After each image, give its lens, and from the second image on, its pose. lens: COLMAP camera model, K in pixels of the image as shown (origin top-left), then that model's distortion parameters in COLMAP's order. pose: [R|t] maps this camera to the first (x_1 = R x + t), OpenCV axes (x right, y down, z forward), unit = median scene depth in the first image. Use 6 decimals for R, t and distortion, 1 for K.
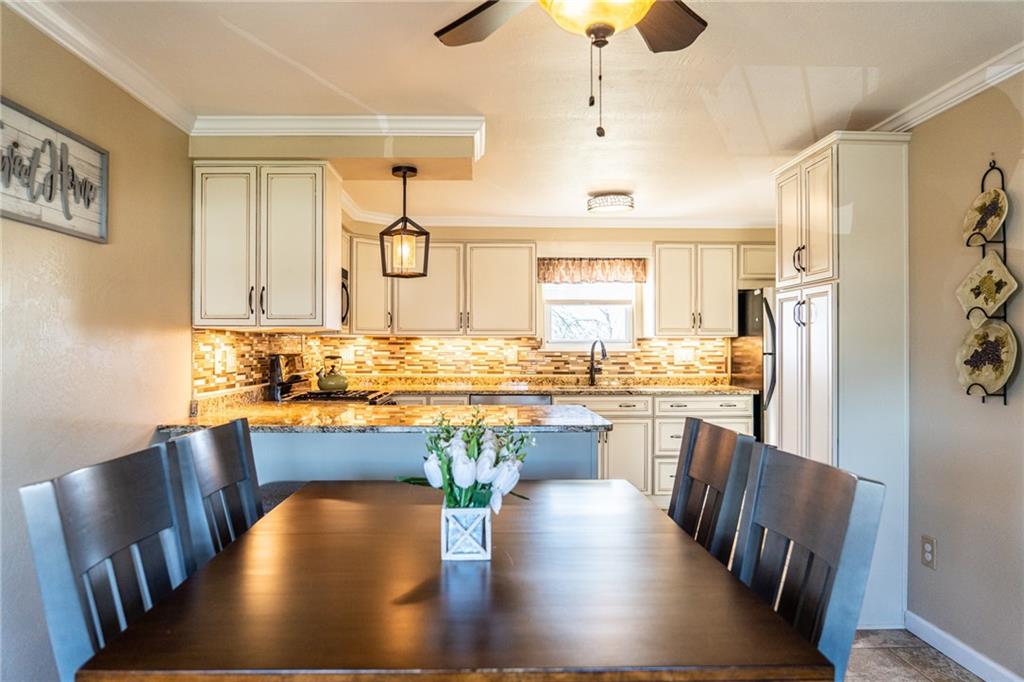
lens RADIAL K [[669.1, 0, 502.4], [0, 669.1, 345.1], [0, 0, 1]] dist [-0.021933, -0.002266]
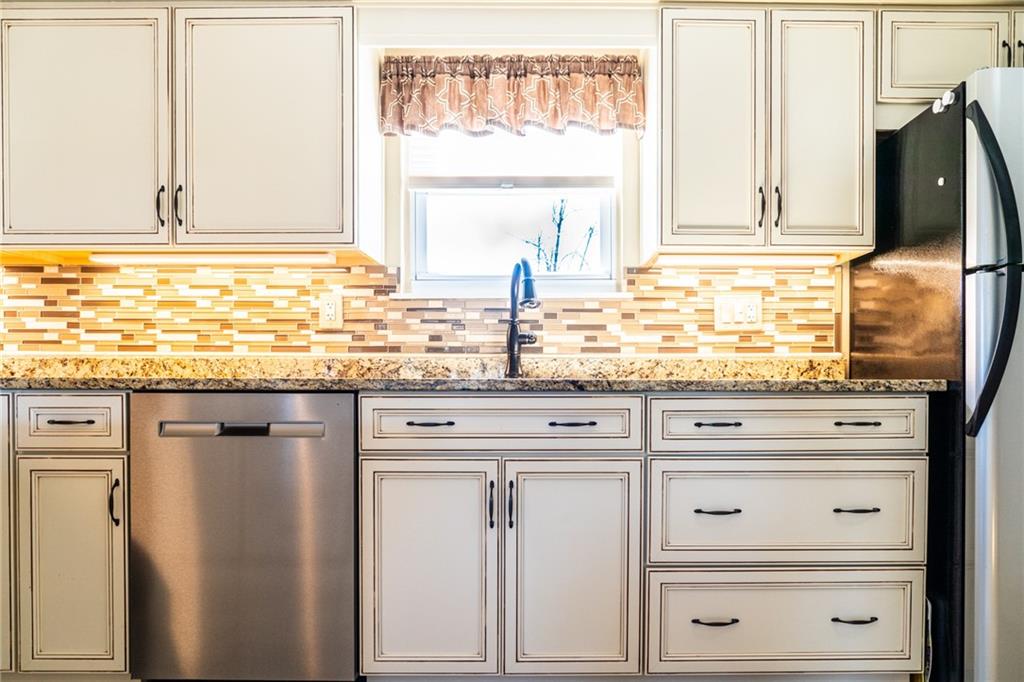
lens RADIAL K [[708.8, 0, 539.6], [0, 708.8, 395.0], [0, 0, 1]] dist [-0.026161, 0.004778]
pose [[0.999724, 0.000631, -0.023505, 0.160035], [0.000026, 0.999610, 0.027934, 0.058620], [0.023514, -0.027926, 0.999333, 0.559462]]
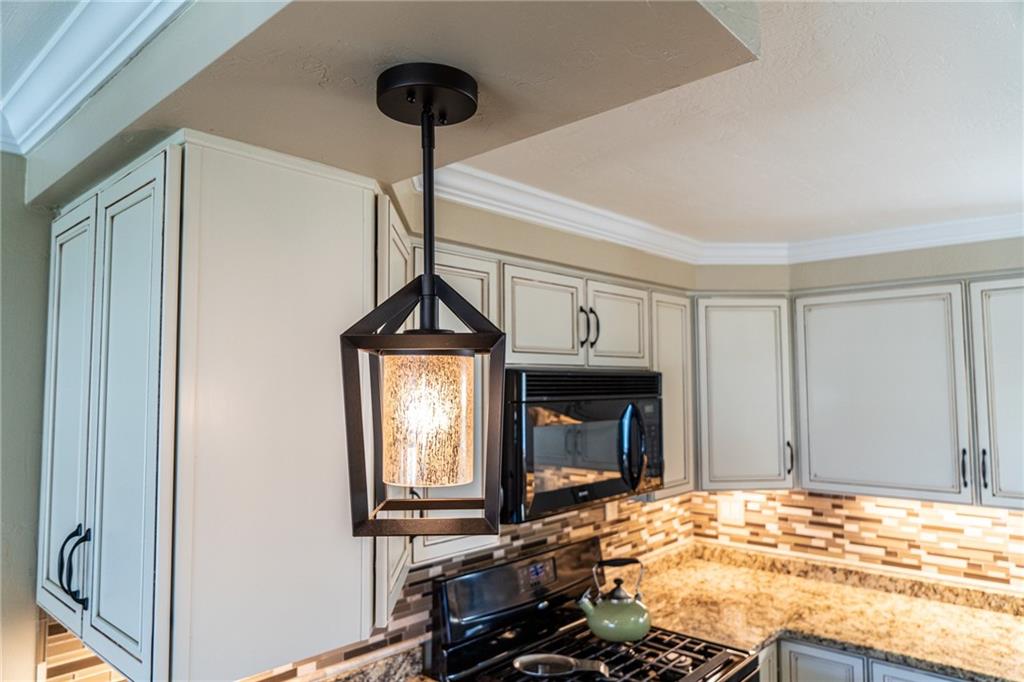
lens RADIAL K [[669.1, 0, 502.4], [0, 669.1, 345.1], [0, 0, 1]] dist [-0.021933, -0.002266]
pose [[0.714067, -0.045213, -0.698616, 0.021987], [0.003070, 0.998105, -0.061457, -0.085478], [0.700071, 0.041739, 0.712853, 0.472521]]
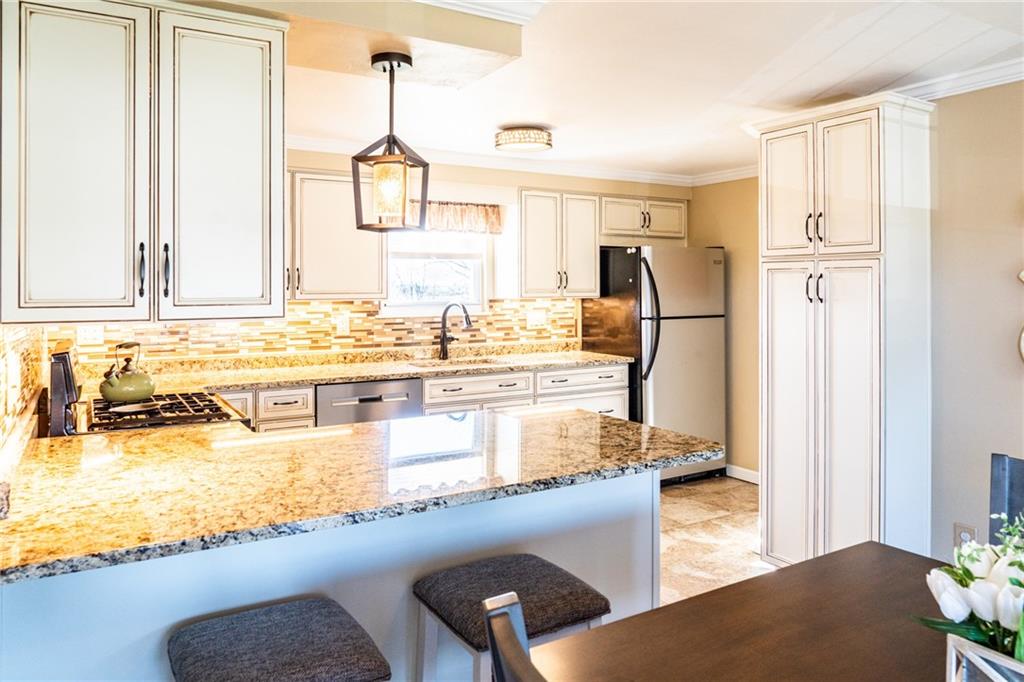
lens RADIAL K [[708.1, 0, 520.8], [0, 708.1, 284.3], [0, 0, 1]] dist [-0.007070, -0.000510]
pose [[0.872733, -0.000106, 0.488197, -0.202254], [0.000360, 1.000000, -0.000428, -0.029491], [-0.488197, 0.000549, 0.872733, 0.204612]]
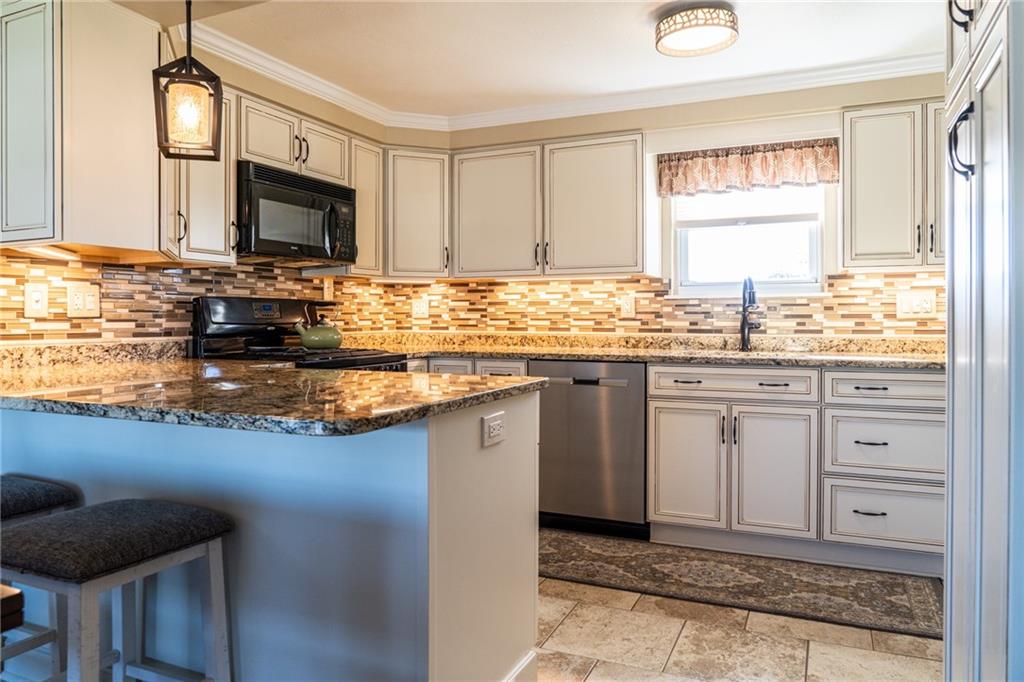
lens RADIAL K [[691.8, 0, 514.2], [0, 691.8, 320.4], [0, 0, 1]] dist [-0.010773, -0.003076]
pose [[0.902895, -0.001074, -0.429860, 0.217733], [0.005388, 0.999947, 0.008820, 0.024573], [0.429828, -0.010279, 0.902852, 0.311011]]
